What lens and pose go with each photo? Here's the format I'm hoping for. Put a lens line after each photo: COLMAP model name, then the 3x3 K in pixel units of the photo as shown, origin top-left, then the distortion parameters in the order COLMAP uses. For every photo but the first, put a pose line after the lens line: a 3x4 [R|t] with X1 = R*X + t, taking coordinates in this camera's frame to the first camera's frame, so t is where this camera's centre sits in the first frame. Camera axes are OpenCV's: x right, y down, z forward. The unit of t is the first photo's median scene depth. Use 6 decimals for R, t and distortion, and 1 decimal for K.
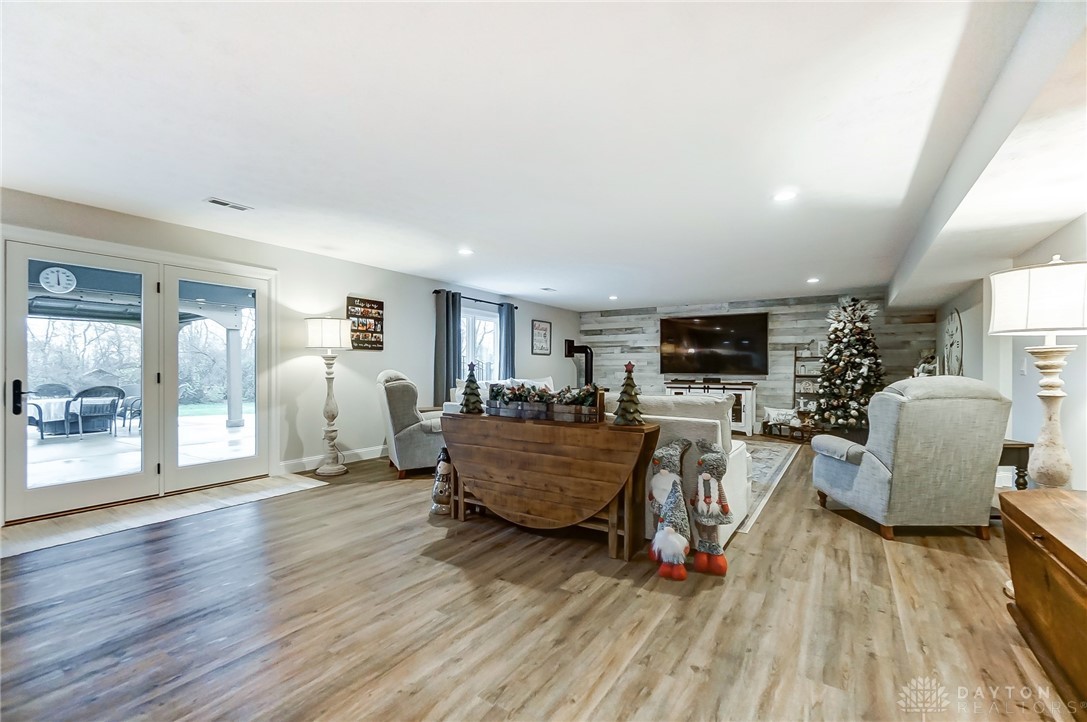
lens RADIAL K [[469.9, 0, 546.0], [0, 469.9, 359.4], [0, 0, 1]] dist [-0.004161, 0.000449]
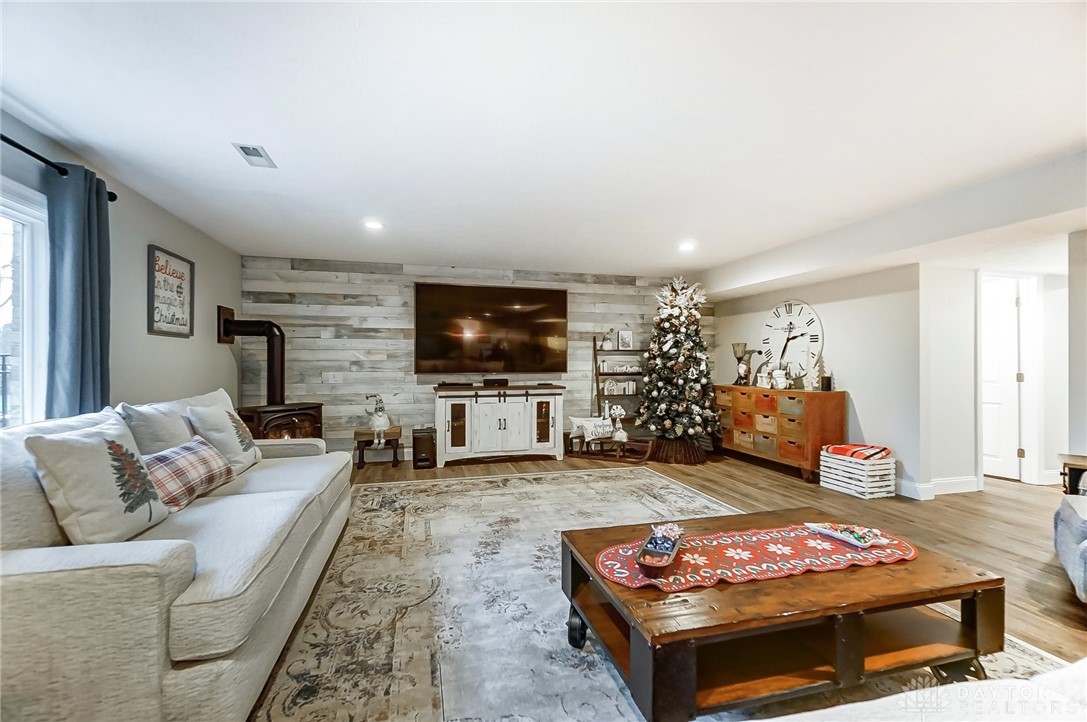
lens RADIAL K [[469.2, 0, 542.3], [0, 469.2, 349.6], [0, 0, 1]] dist [-0.008056, 0.001134]
pose [[0.670557, 0.014767, 0.741711, -0.115040], [-0.011835, 0.999888, -0.009207, 0.003332], [-0.741764, -0.002605, 0.670656, 0.576257]]
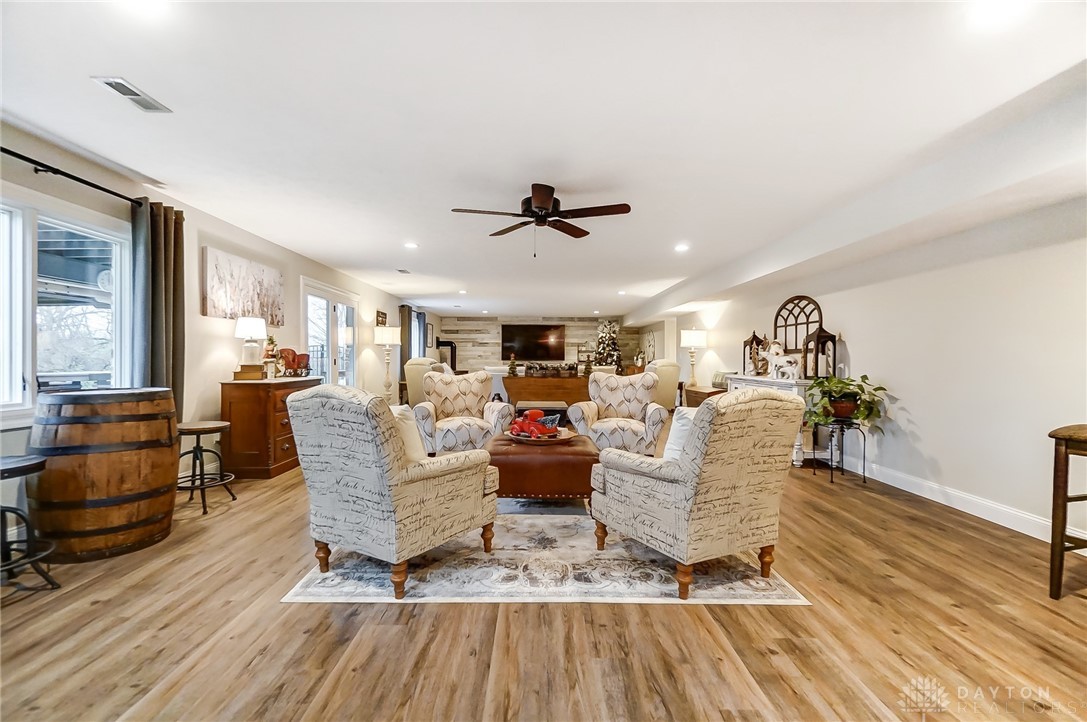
lens RADIAL K [[466.3, 0, 540.4], [0, 466.3, 357.2], [0, 0, 1]] dist [-0.010761, 0.004220]
pose [[0.837218, -0.000218, 0.546869, -0.596778], [-0.009357, 0.999848, 0.014724, -0.004971], [-0.546789, -0.017445, 0.837088, -0.435315]]
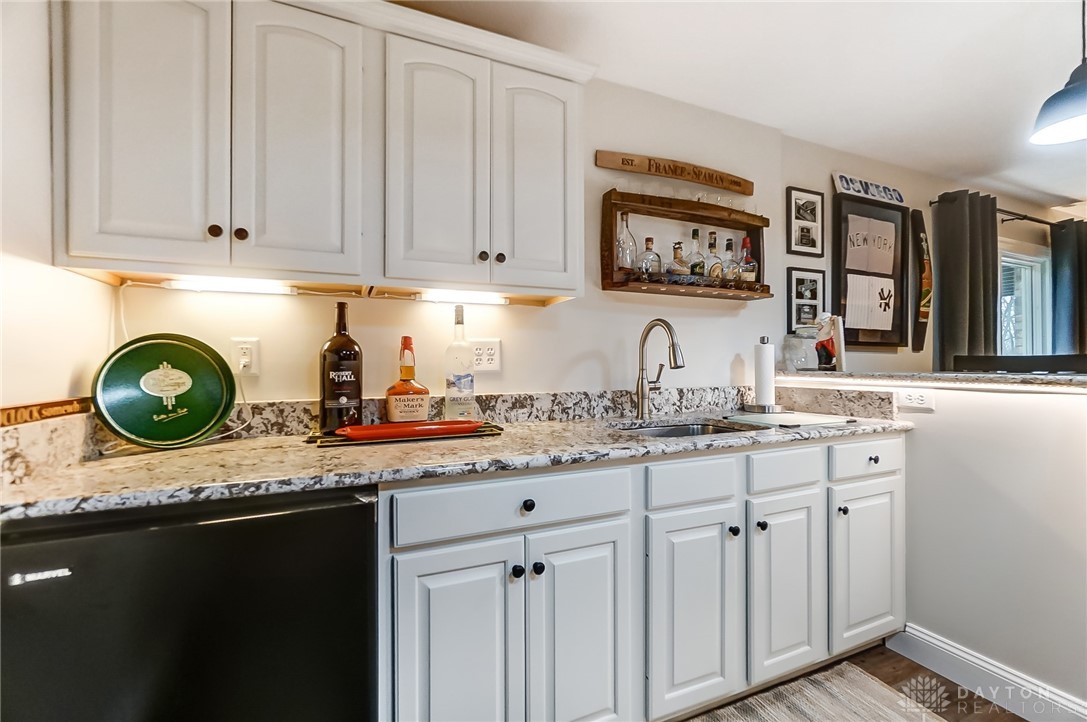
lens RADIAL K [[466.3, 0, 540.4], [0, 466.3, 357.2], [0, 0, 1]] dist [-0.010761, 0.004220]
pose [[0.824947, -0.009146, -0.565136, -0.844632], [0.011996, 0.999927, 0.001328, -0.015195], [0.565082, -0.007875, 0.824997, -0.543180]]
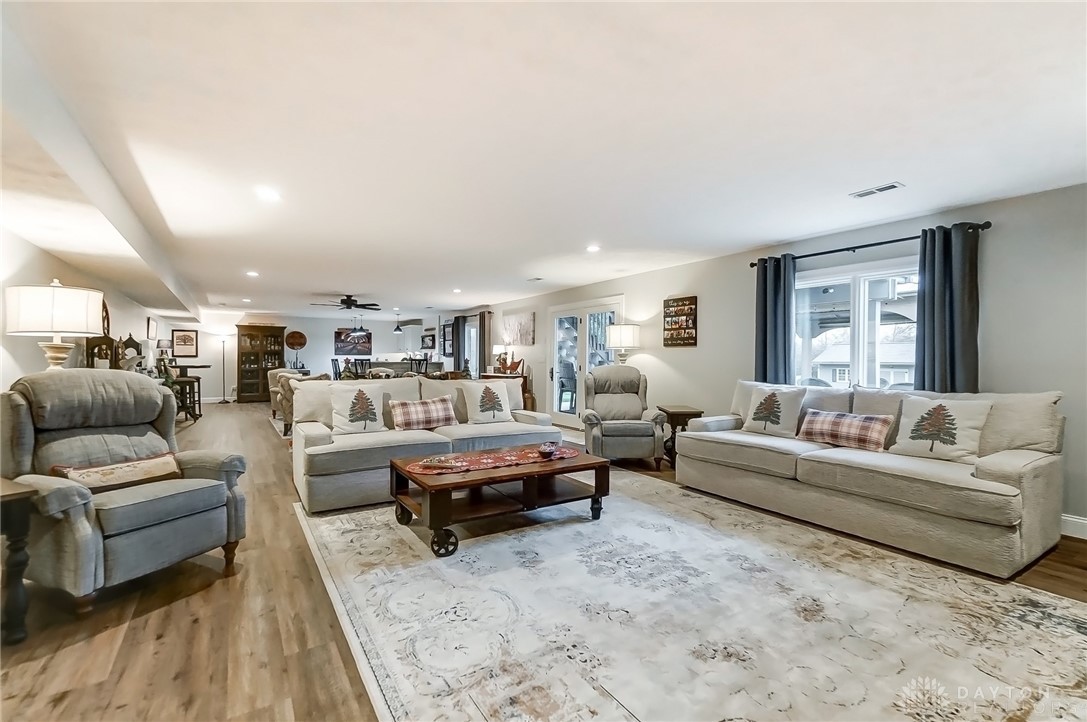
lens RADIAL K [[474.9, 0, 541.4], [0, 474.9, 361.8], [0, 0, 1]] dist [-0.005781, 0.000542]
pose [[-0.414064, -0.004711, -0.910235, 0.531544], [0.008366, 0.999925, -0.008980, 0.015489], [0.910209, -0.011334, -0.413994, 0.877628]]
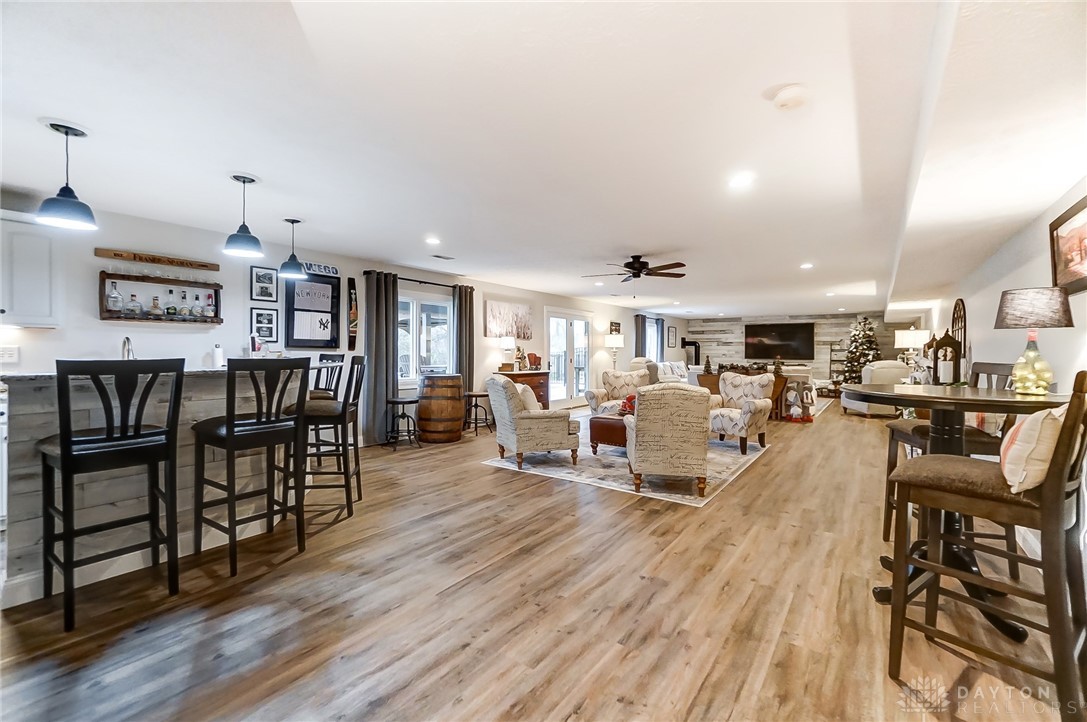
lens RADIAL K [[469.2, 0, 542.3], [0, 469.2, 349.6], [0, 0, 1]] dist [-0.008056, 0.001134]
pose [[0.998612, 0.000286, -0.052661, -0.449783], [0.000345, 0.999928, 0.011985, -0.026169], [0.052661, -0.011987, 0.998541, -0.793401]]
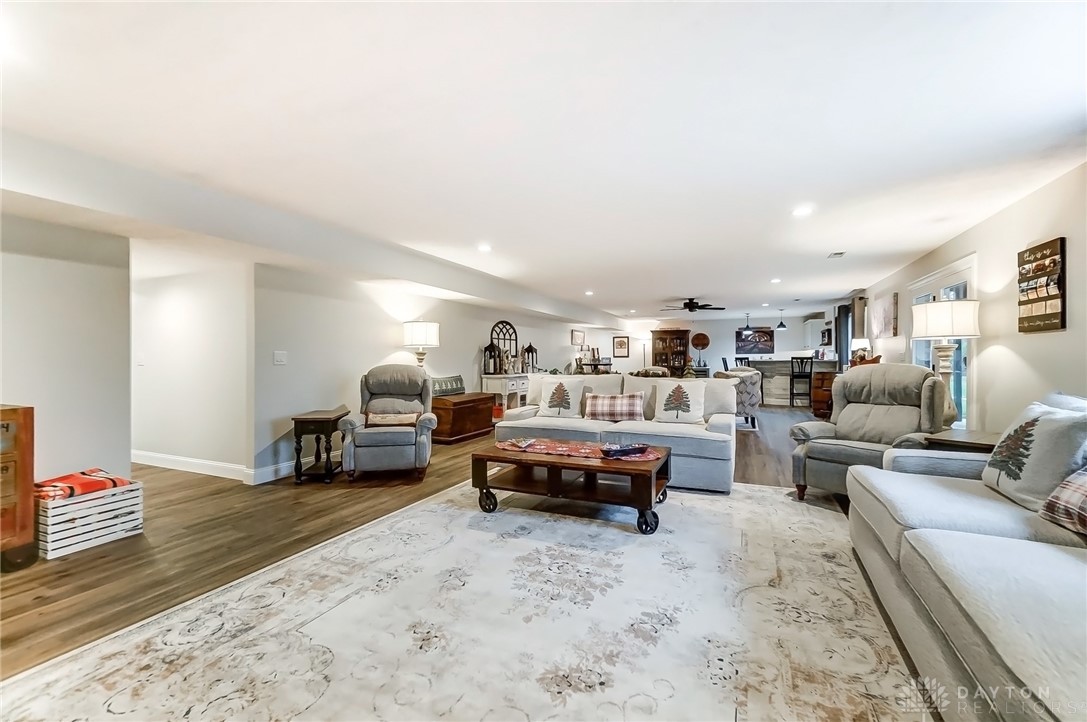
lens RADIAL K [[466.3, 0, 540.4], [0, 466.3, 357.2], [0, 0, 1]] dist [-0.010761, 0.004220]
pose [[-0.988210, -0.003416, -0.153066, 0.246574], [-0.000130, 0.999769, -0.021473, 0.018956], [0.153104, -0.021200, -0.987983, 1.121330]]
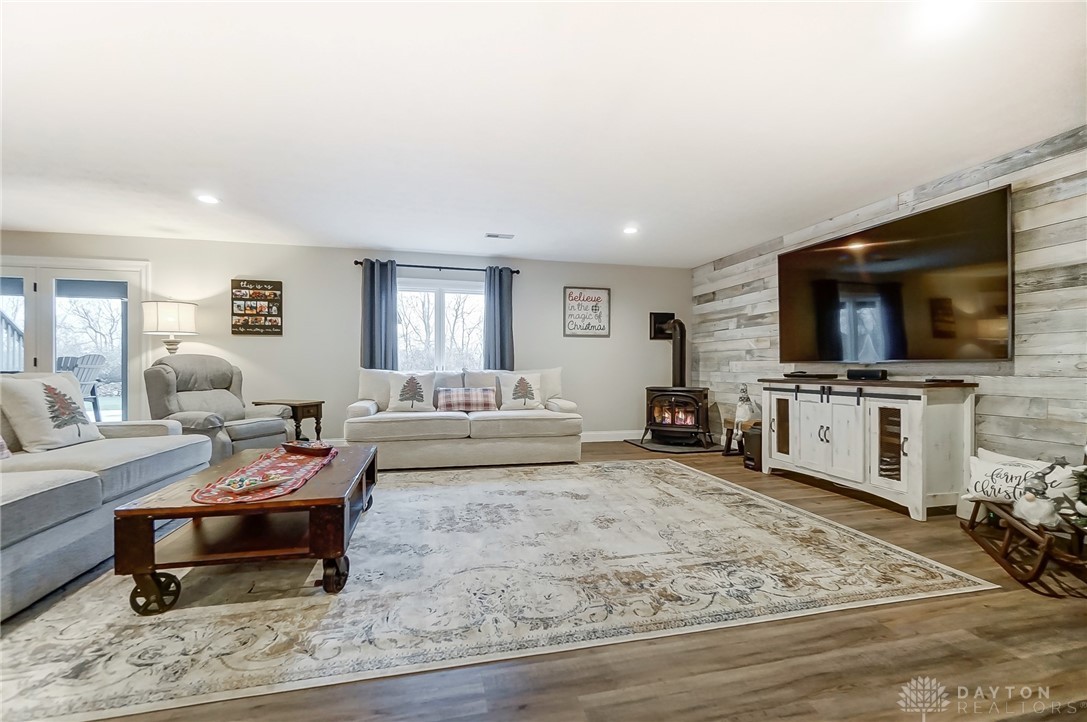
lens RADIAL K [[474.9, 0, 541.4], [0, 474.9, 361.8], [0, 0, 1]] dist [-0.005781, 0.000542]
pose [[0.722407, -0.010949, -0.691381, 0.504485], [0.015600, 0.999878, 0.000465, 0.030914], [0.691292, -0.011122, 0.722490, 0.540337]]
